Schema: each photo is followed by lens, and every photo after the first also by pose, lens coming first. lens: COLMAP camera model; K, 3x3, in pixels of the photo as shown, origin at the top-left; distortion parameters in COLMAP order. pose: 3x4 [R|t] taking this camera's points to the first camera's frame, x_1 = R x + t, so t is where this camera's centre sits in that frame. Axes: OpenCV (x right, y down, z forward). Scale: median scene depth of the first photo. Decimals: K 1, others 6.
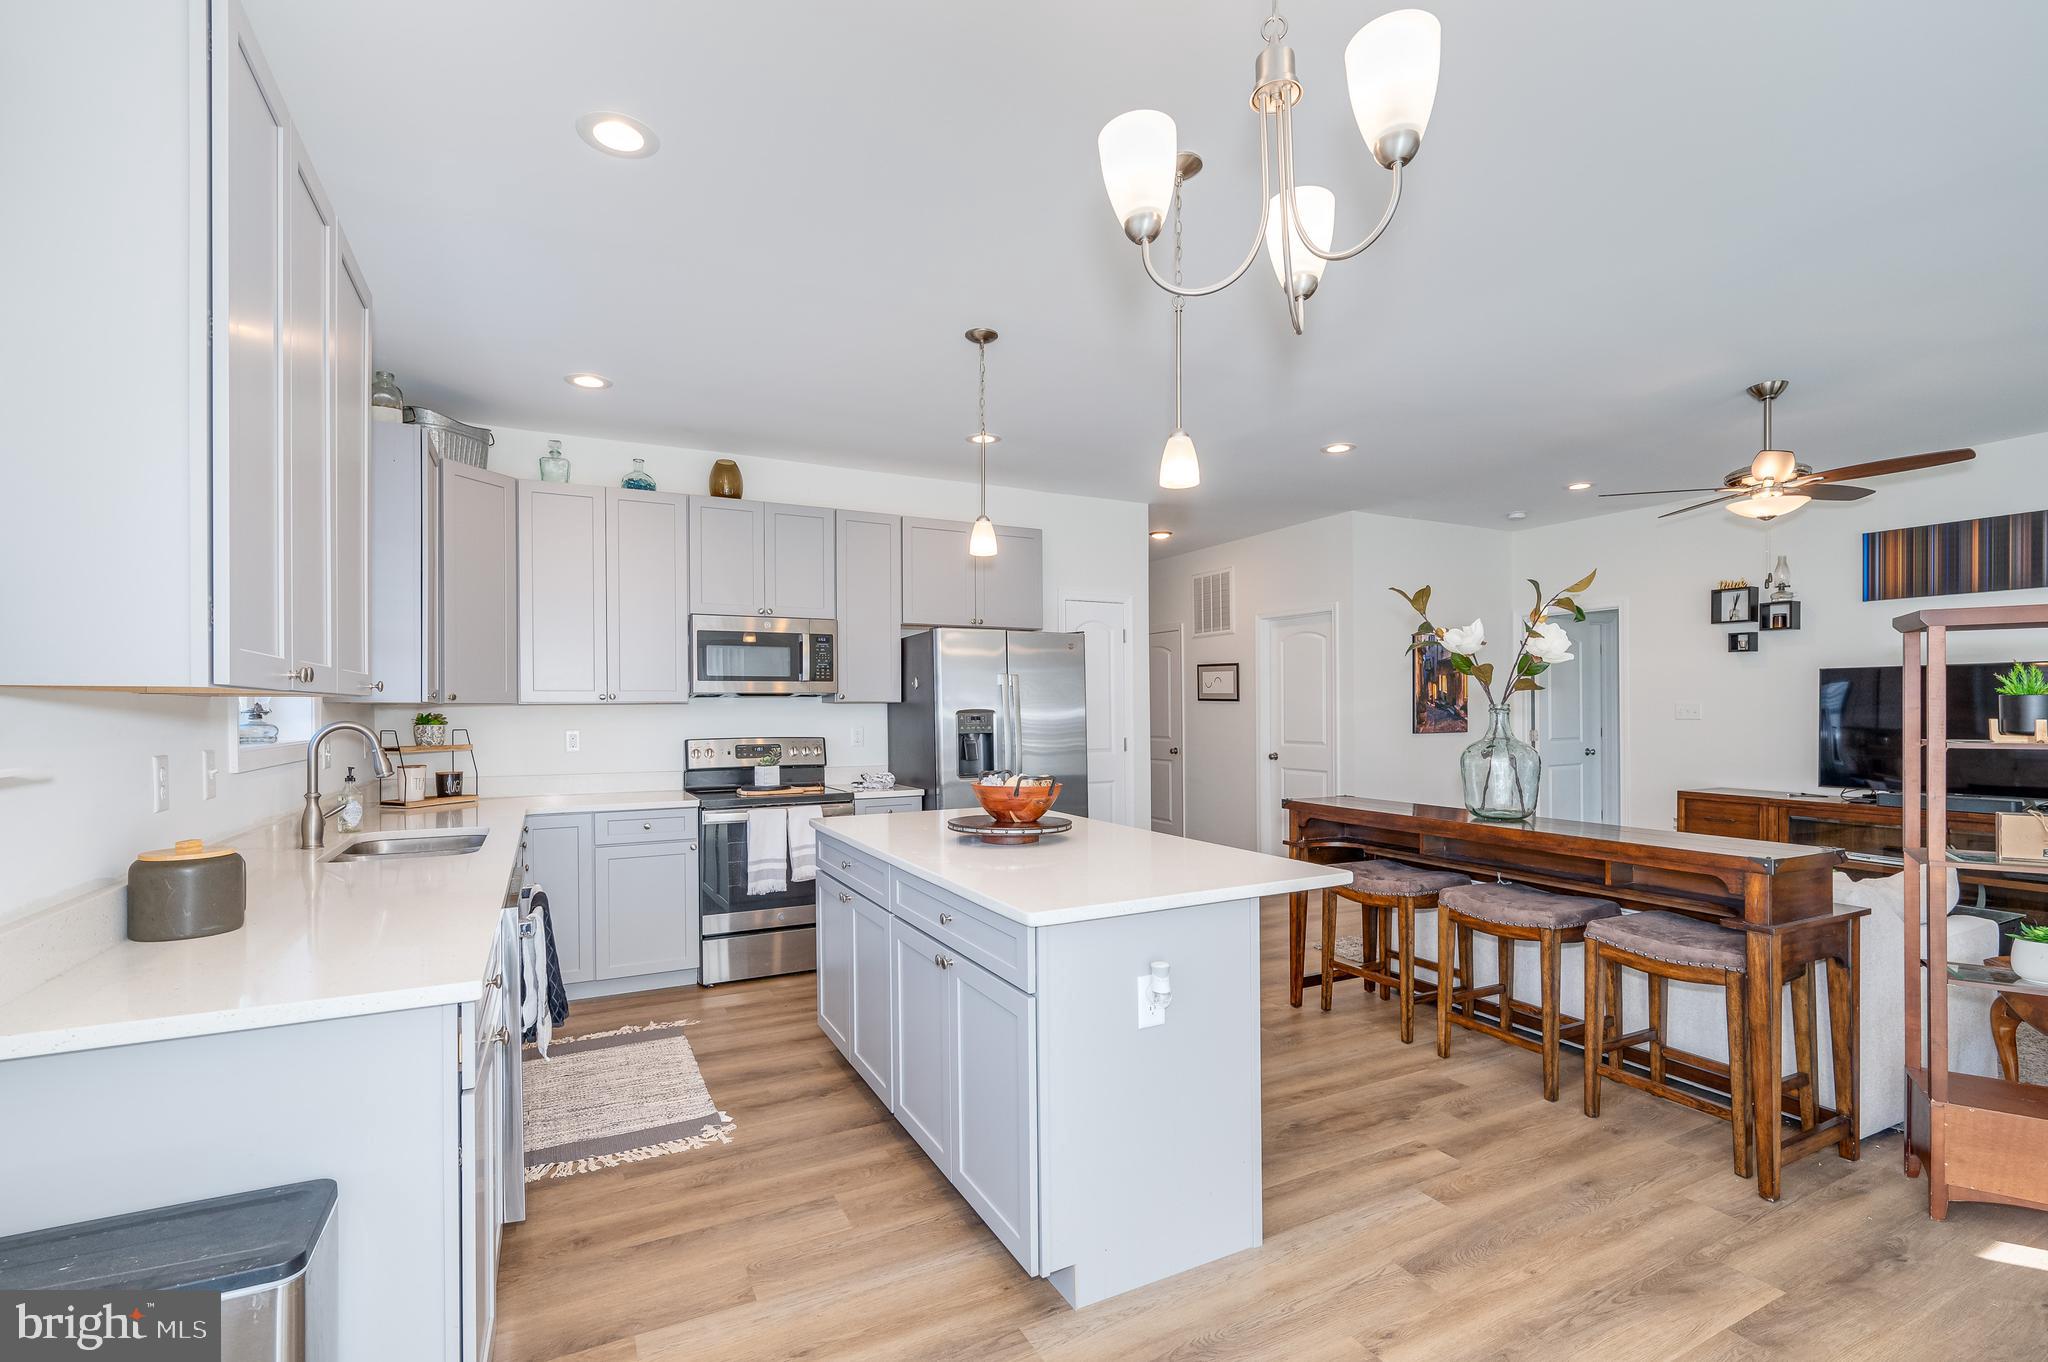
lens RADIAL K [[937.5, 0, 1024.0], [0, 937.5, 681.0], [0, 0, 1]] dist [0.000694, -0.000036]
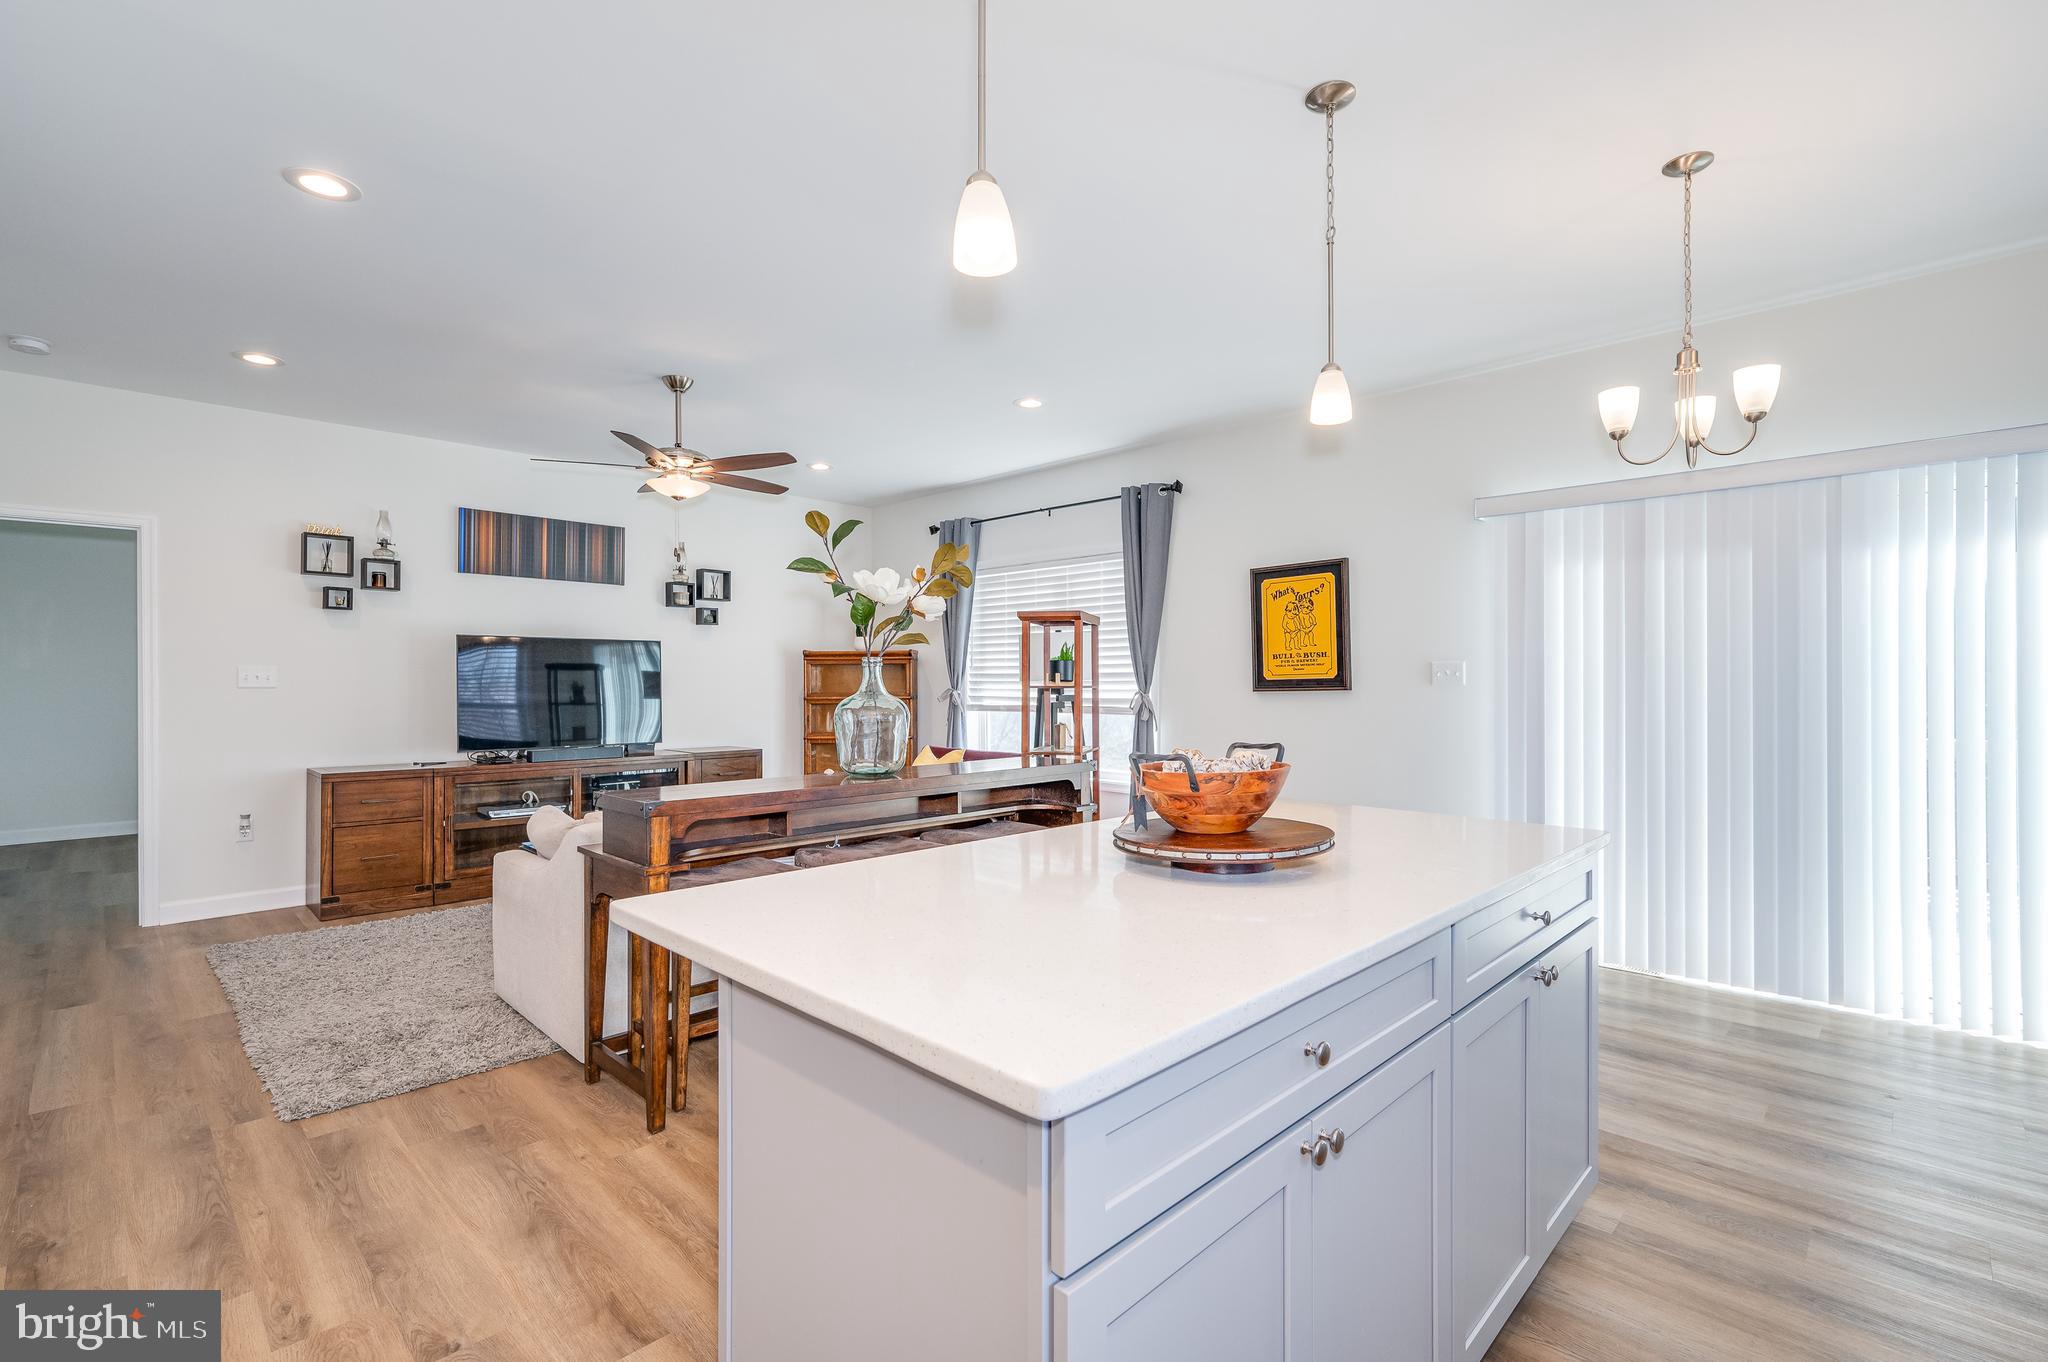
lens RADIAL K [[937.5, 0, 1024.0], [0, 937.5, 681.0], [0, 0, 1]] dist [0.000694, -0.000036]
pose [[-0.308637, 0.005261, 0.951165, -0.264254], [-0.026704, 0.999543, -0.014193, 0.031012], [-0.950805, -0.029780, -0.308355, 0.685756]]
